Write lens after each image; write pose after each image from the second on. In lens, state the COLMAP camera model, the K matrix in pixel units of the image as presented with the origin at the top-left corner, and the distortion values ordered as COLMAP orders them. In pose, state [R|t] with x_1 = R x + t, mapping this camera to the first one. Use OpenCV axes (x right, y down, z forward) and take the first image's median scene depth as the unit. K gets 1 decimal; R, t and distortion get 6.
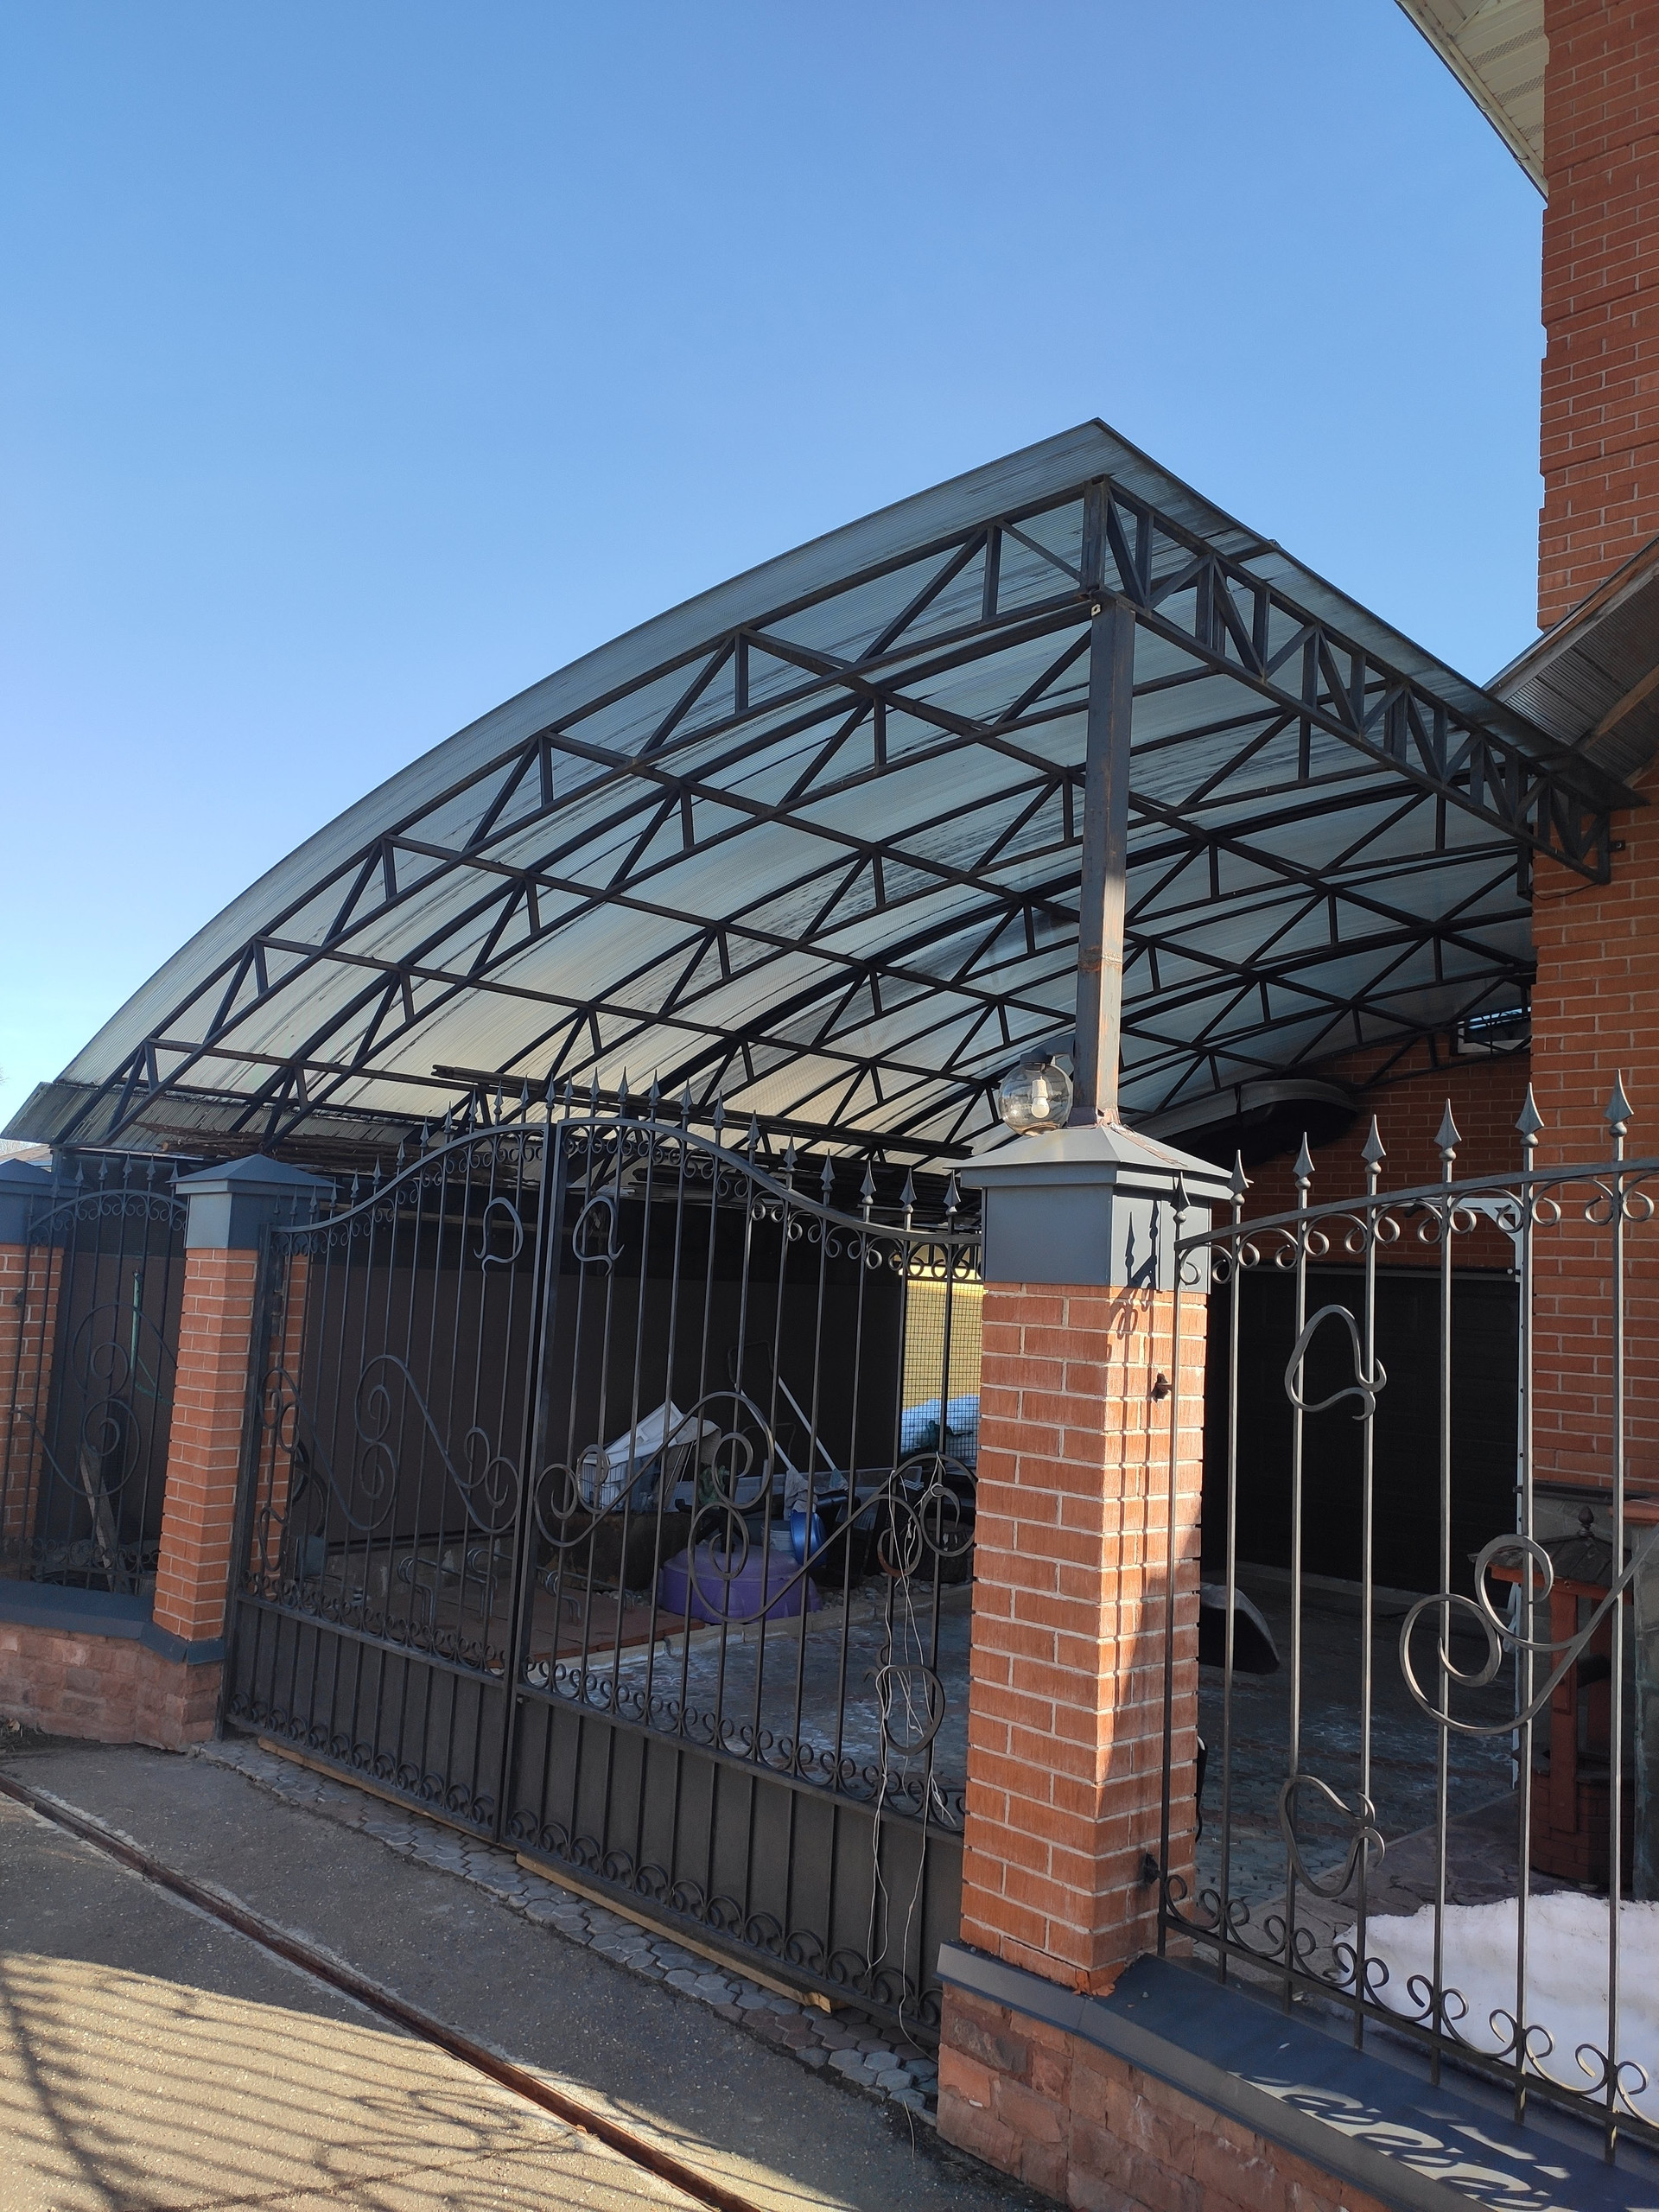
lens RADIAL K [[1612.0, 0, 829.5], [0, 1612.0, 1106.0], [0, 0, 1]] dist [-0.000842, -0.000092]
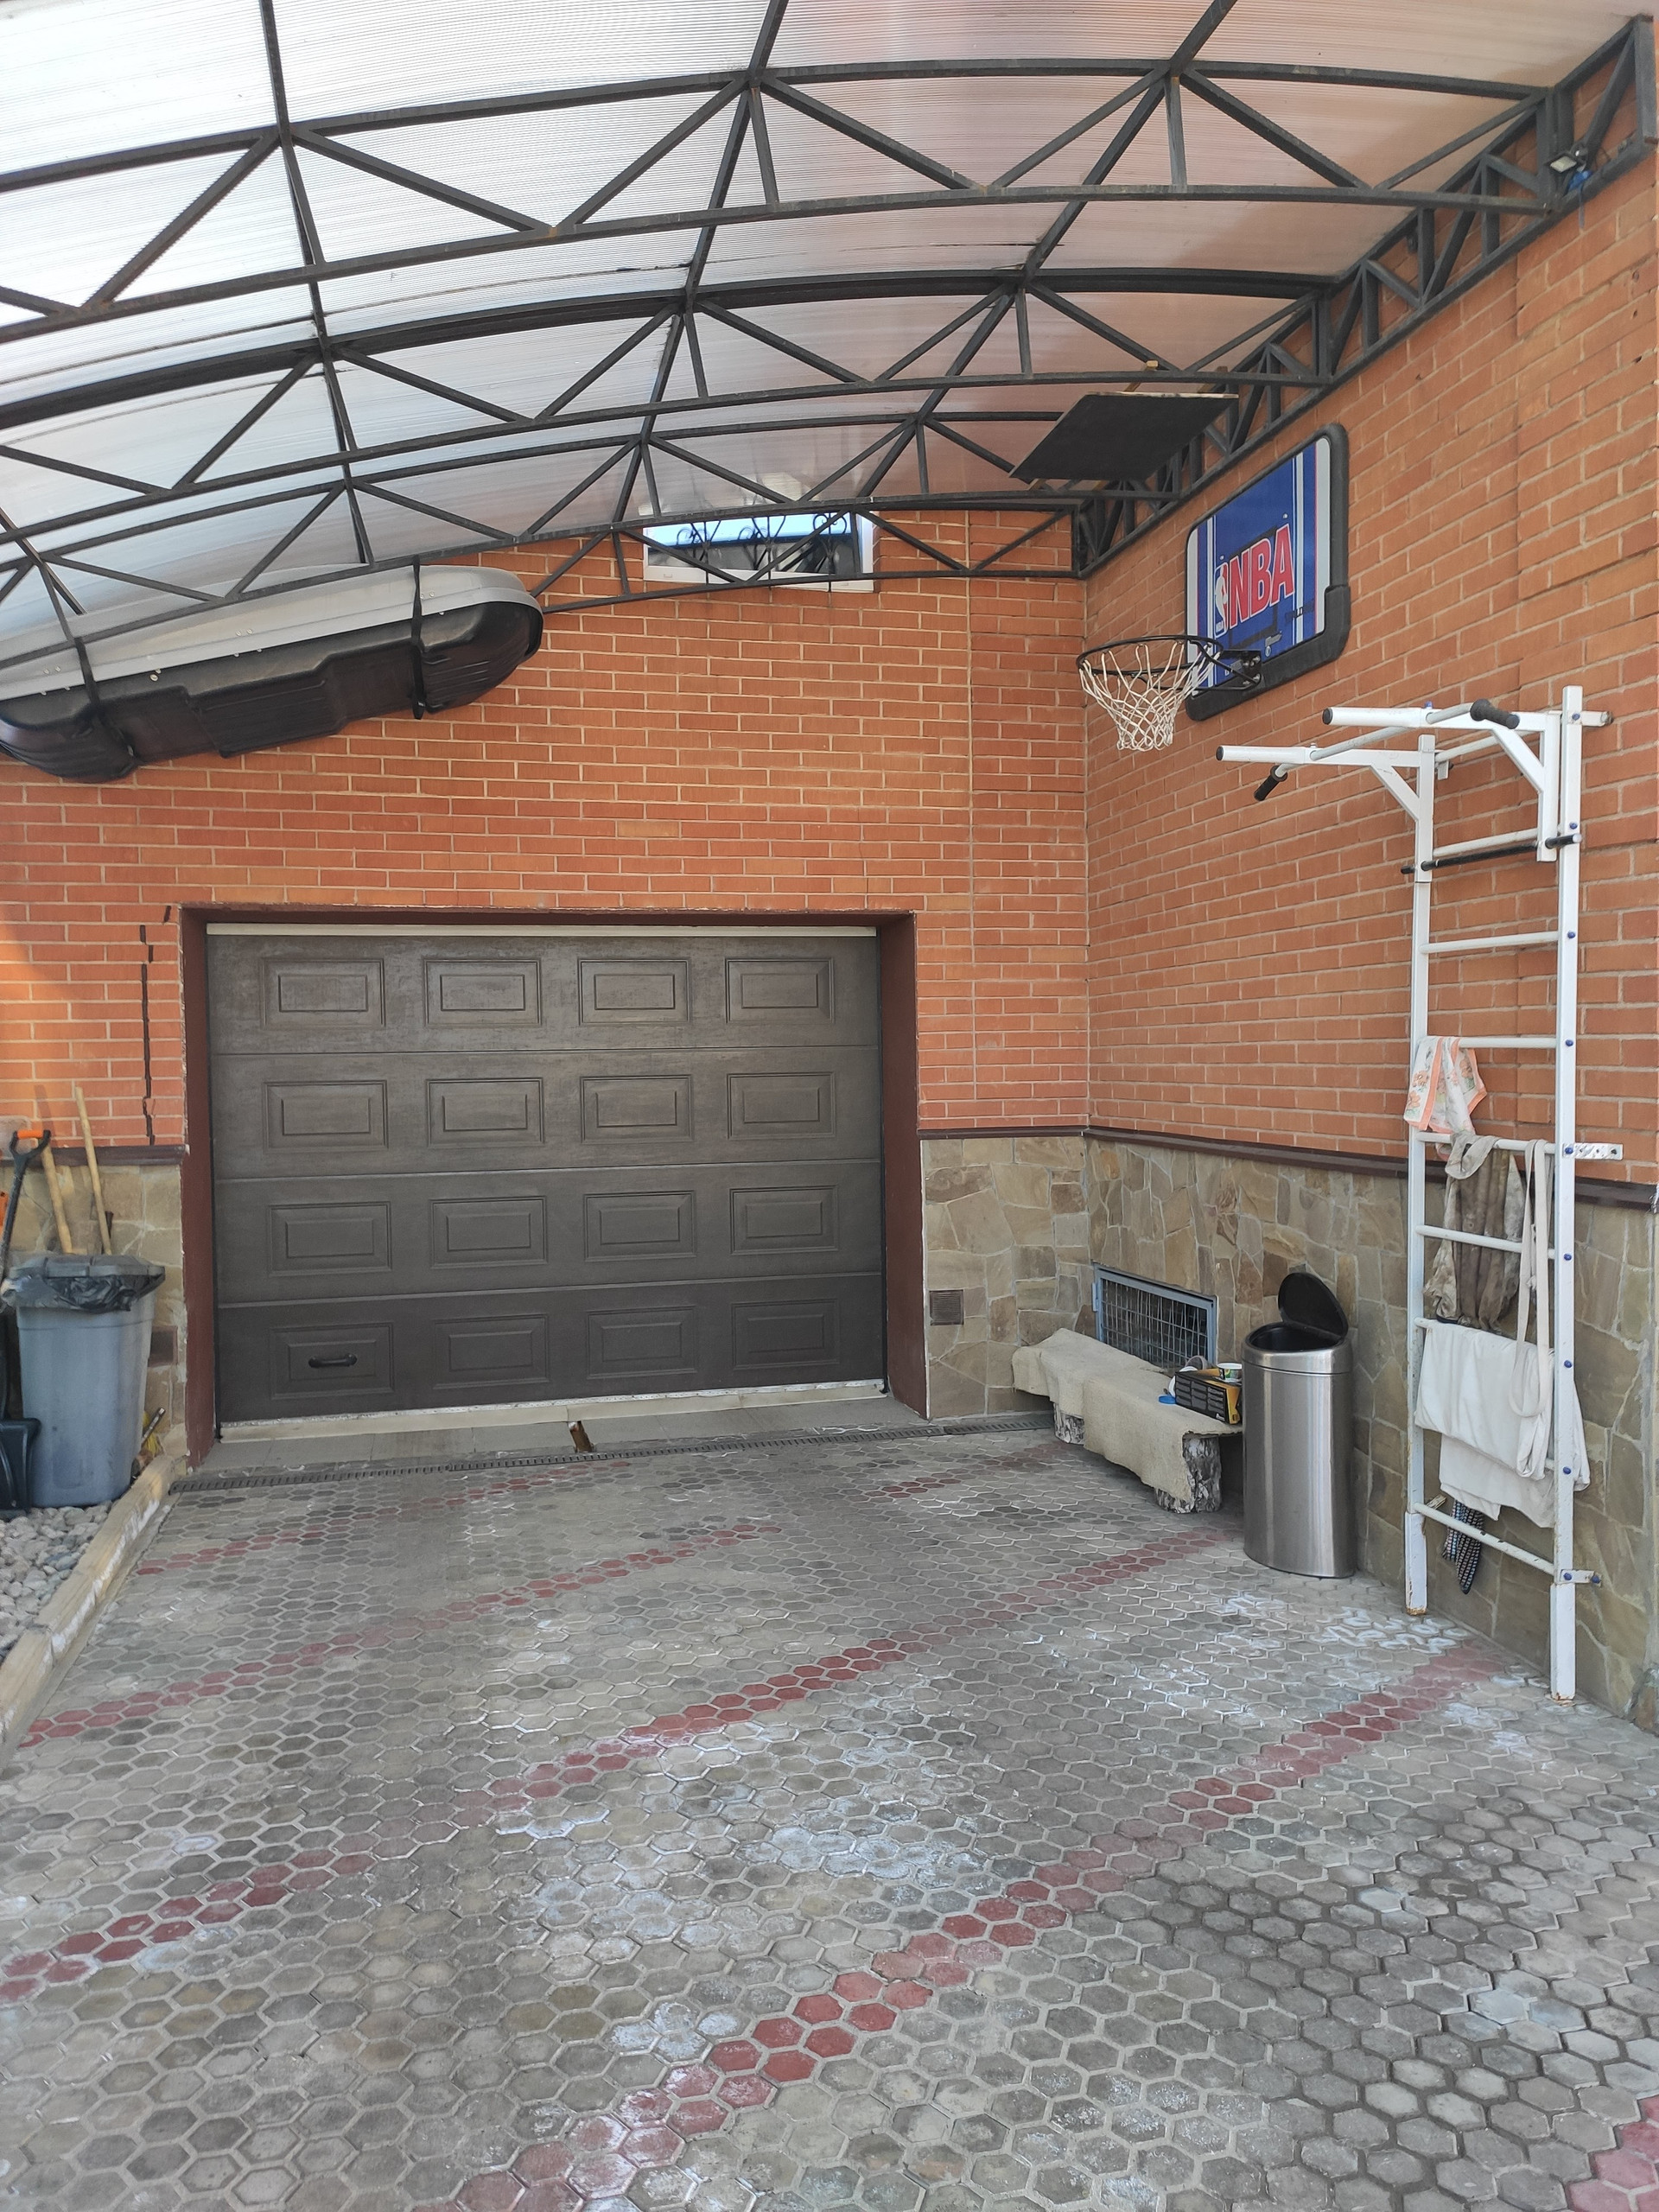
lens RADIAL K [[1612.0, 0, 829.5], [0, 1612.0, 1106.0], [0, 0, 1]] dist [-0.000842, -0.000092]
pose [[0.520381, -0.088908, 0.849293, -0.139514], [-0.064344, 0.987655, 0.142817, 0.079579], [-0.851507, -0.128967, 0.508236, 0.602068]]
